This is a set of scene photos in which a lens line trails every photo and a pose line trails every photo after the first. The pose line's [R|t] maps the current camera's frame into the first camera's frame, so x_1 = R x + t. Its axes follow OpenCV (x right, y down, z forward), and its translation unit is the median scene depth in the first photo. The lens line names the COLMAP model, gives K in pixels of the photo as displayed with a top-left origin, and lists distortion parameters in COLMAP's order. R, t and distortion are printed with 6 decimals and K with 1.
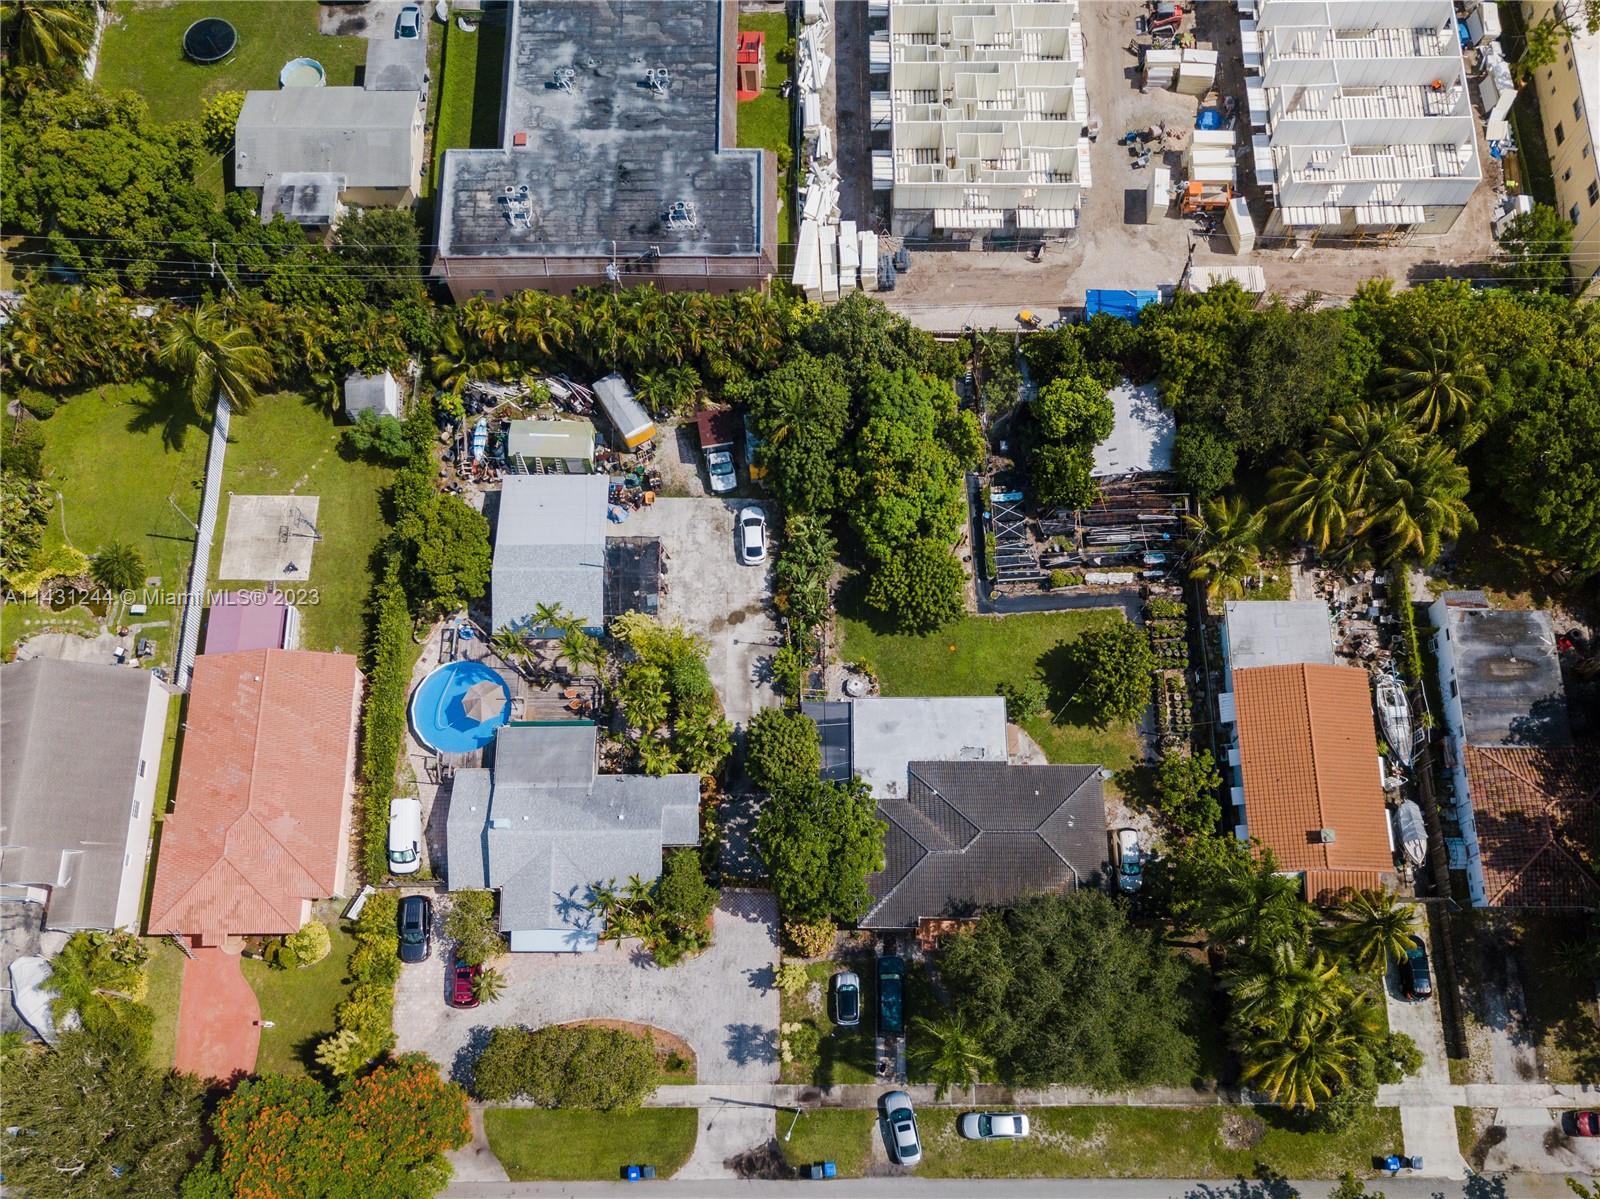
lens RADIAL K [[1757.2, 0, 932.7], [0, 1757.2, 601.6], [0, 0, 1]] dist [0.245160, -1.072522]
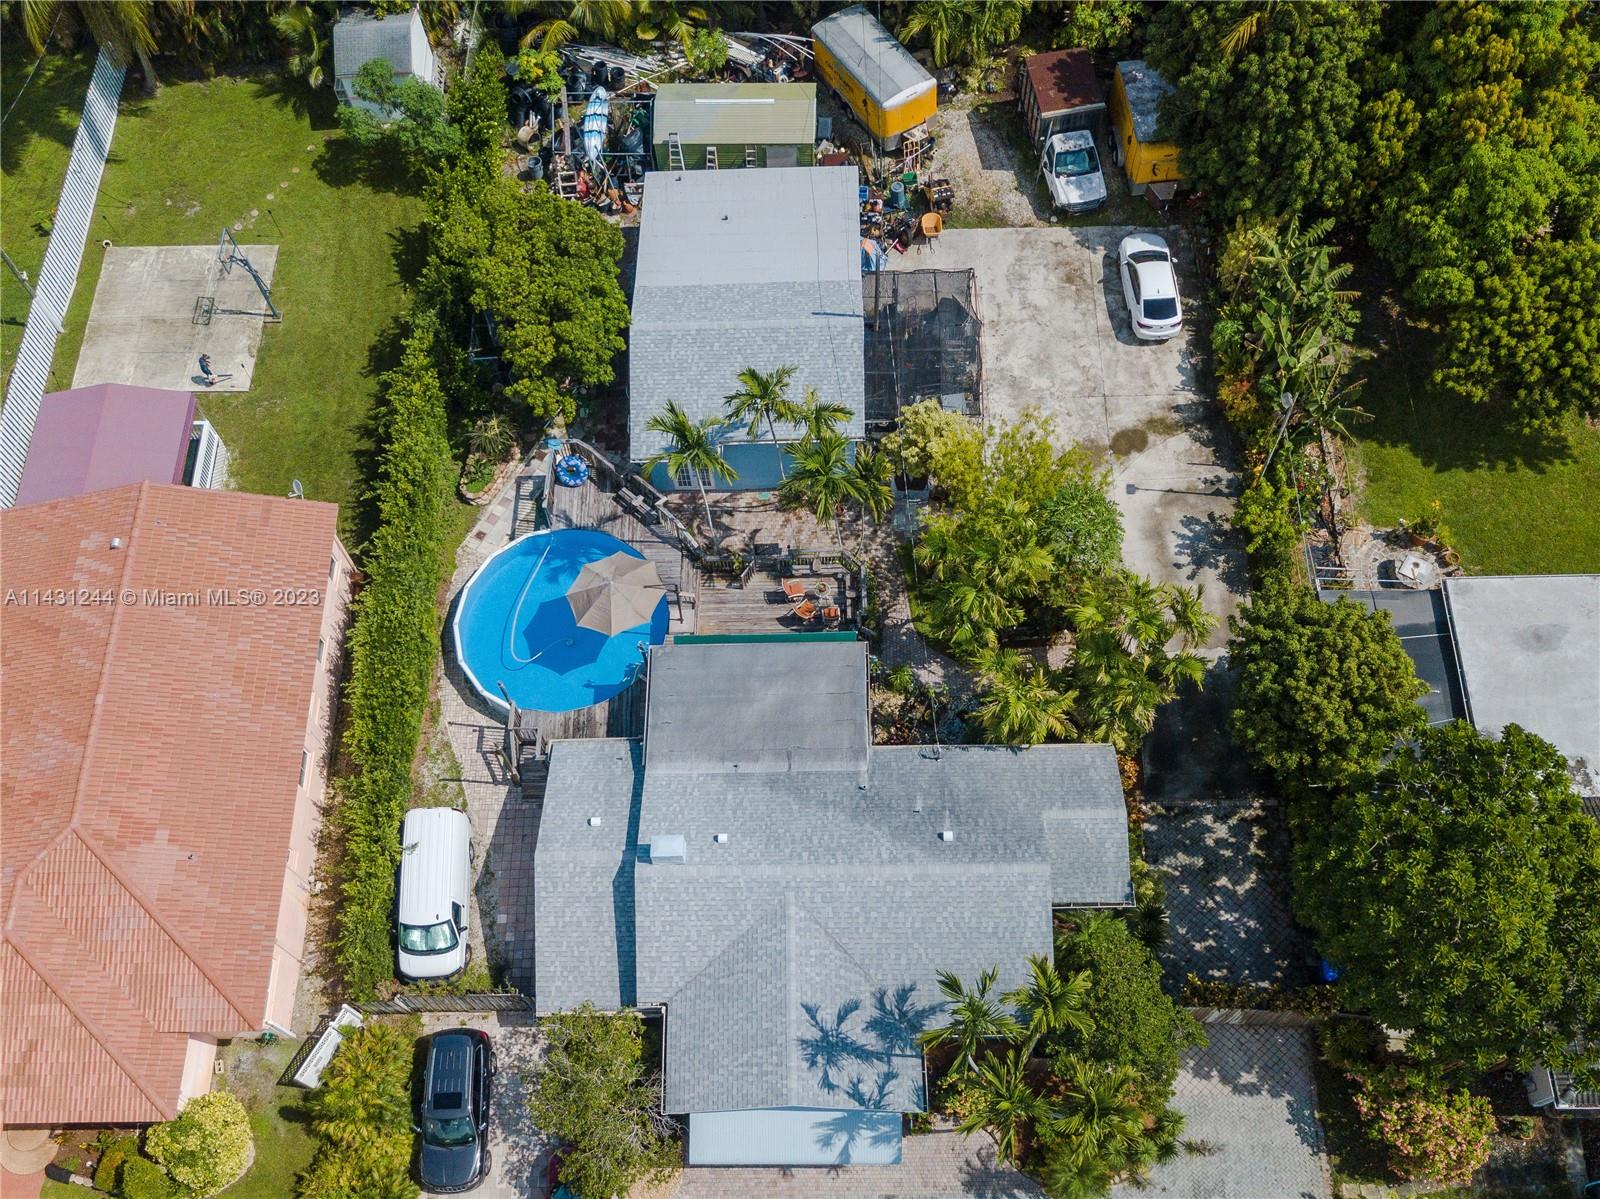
lens RADIAL K [[1728.9, 0, 908.2], [0, 1728.9, 598.8], [0, 0, 1]] dist [0.078901, -0.225089]
pose [[0.999944, -0.005260, -0.009135, -0.170260], [0.004221, 0.993894, -0.110254, 0.104452], [0.009660, 0.110210, 0.993861, 0.551434]]
